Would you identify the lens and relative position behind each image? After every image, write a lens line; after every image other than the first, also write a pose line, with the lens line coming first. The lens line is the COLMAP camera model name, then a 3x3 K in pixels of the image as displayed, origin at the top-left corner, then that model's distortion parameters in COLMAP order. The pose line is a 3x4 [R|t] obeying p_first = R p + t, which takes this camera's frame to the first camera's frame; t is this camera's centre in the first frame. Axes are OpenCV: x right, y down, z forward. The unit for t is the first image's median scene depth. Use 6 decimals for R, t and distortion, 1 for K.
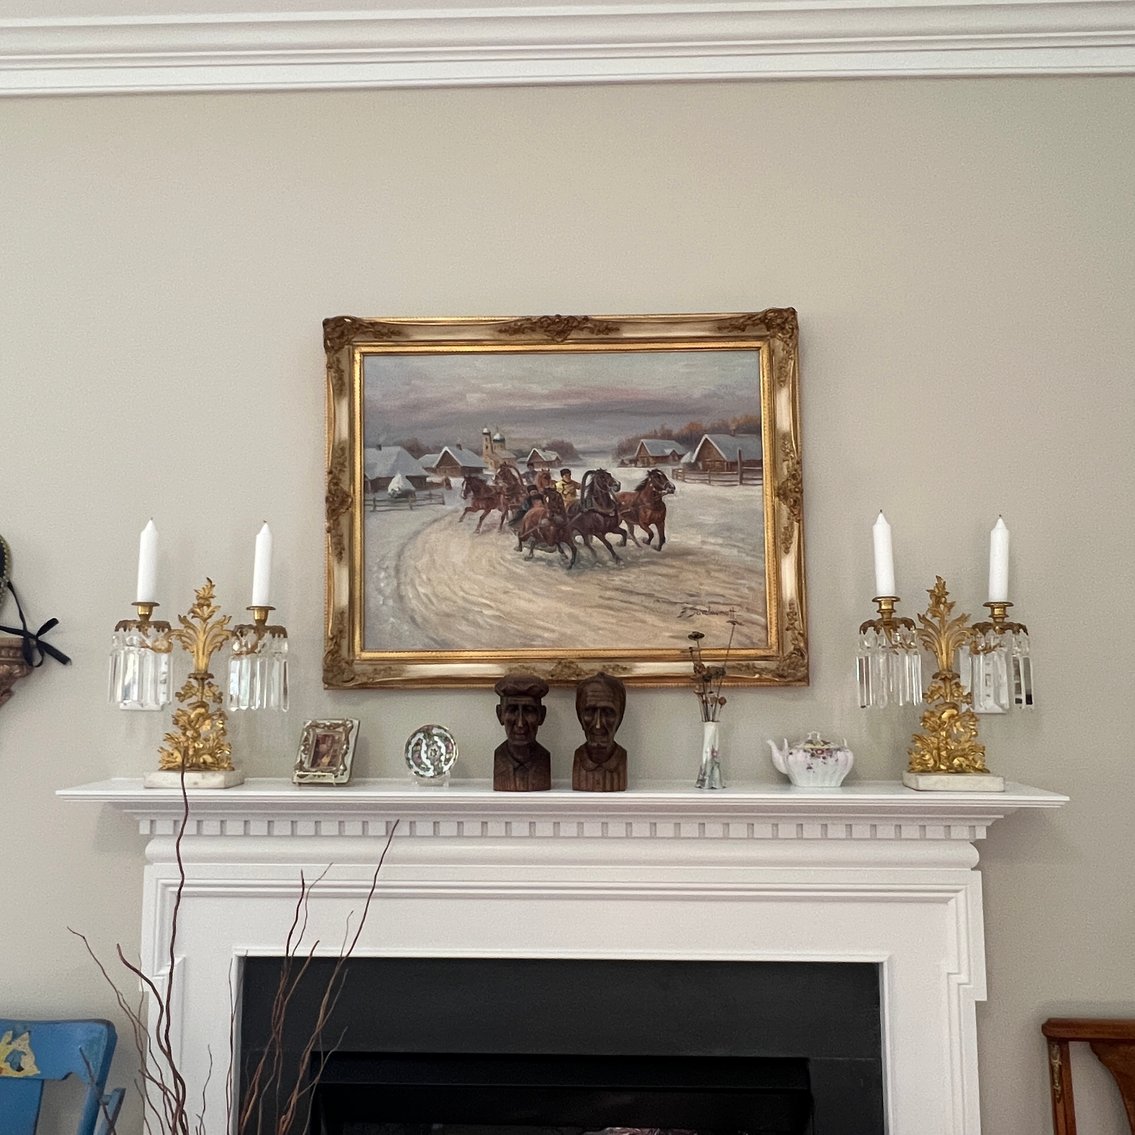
lens RADIAL K [[938.4, 0, 567.2], [0, 938.4, 567.3], [0, 0, 1]] dist [0.009605, -0.008605]
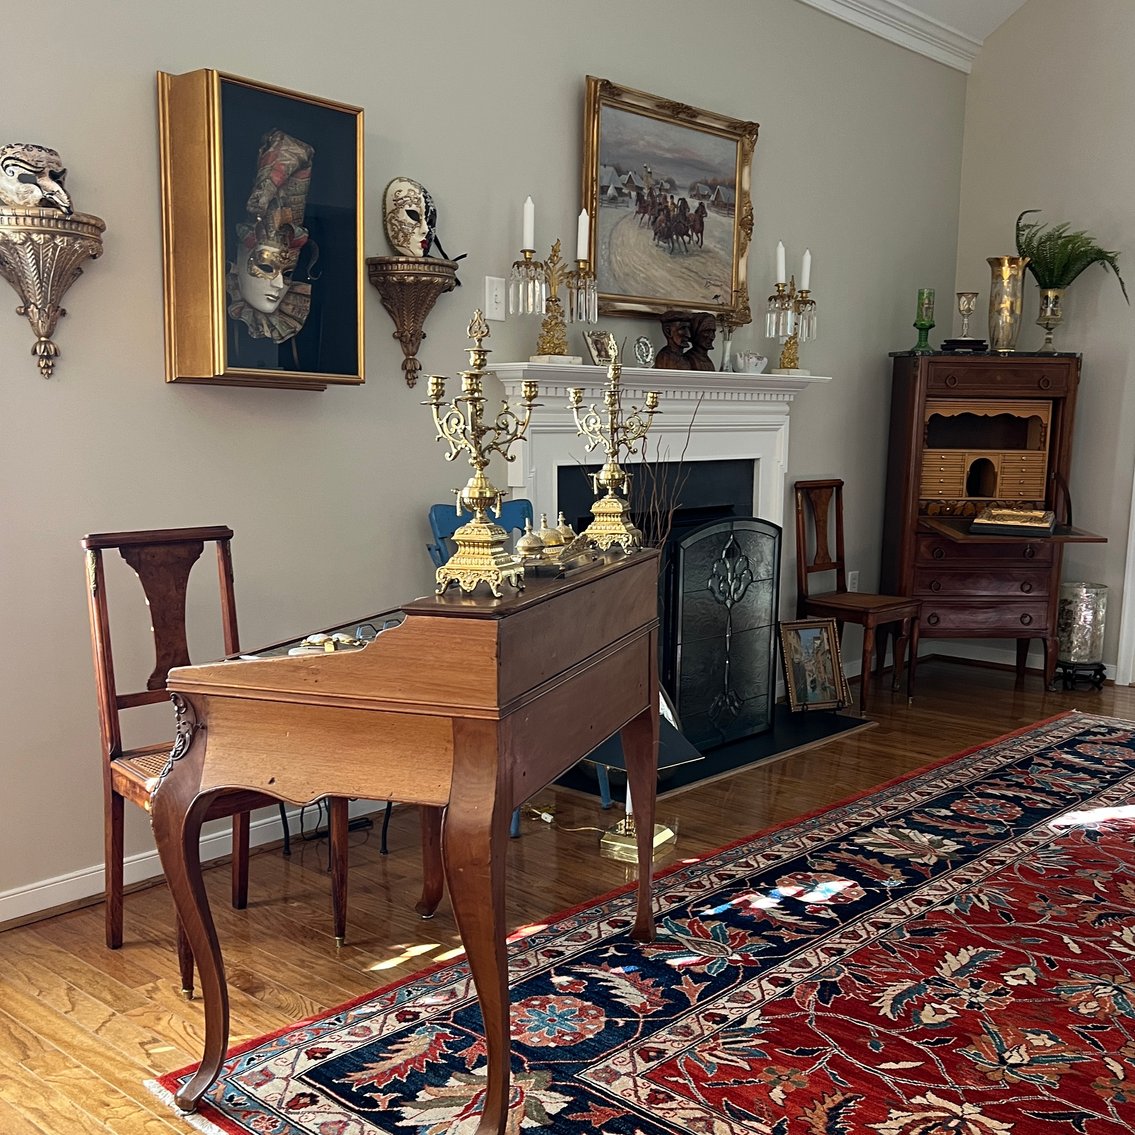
lens RADIAL K [[1167.0, 0, 567.2], [0, 1167.0, 568.5], [0, 0, 1]] dist [0.022811, 0.000000]
pose [[0.666668, -0.100691, 0.738522, -1.839180], [-0.082146, 0.974872, 0.207068, 0.141449], [-0.740814, -0.198712, 0.641644, -0.409773]]
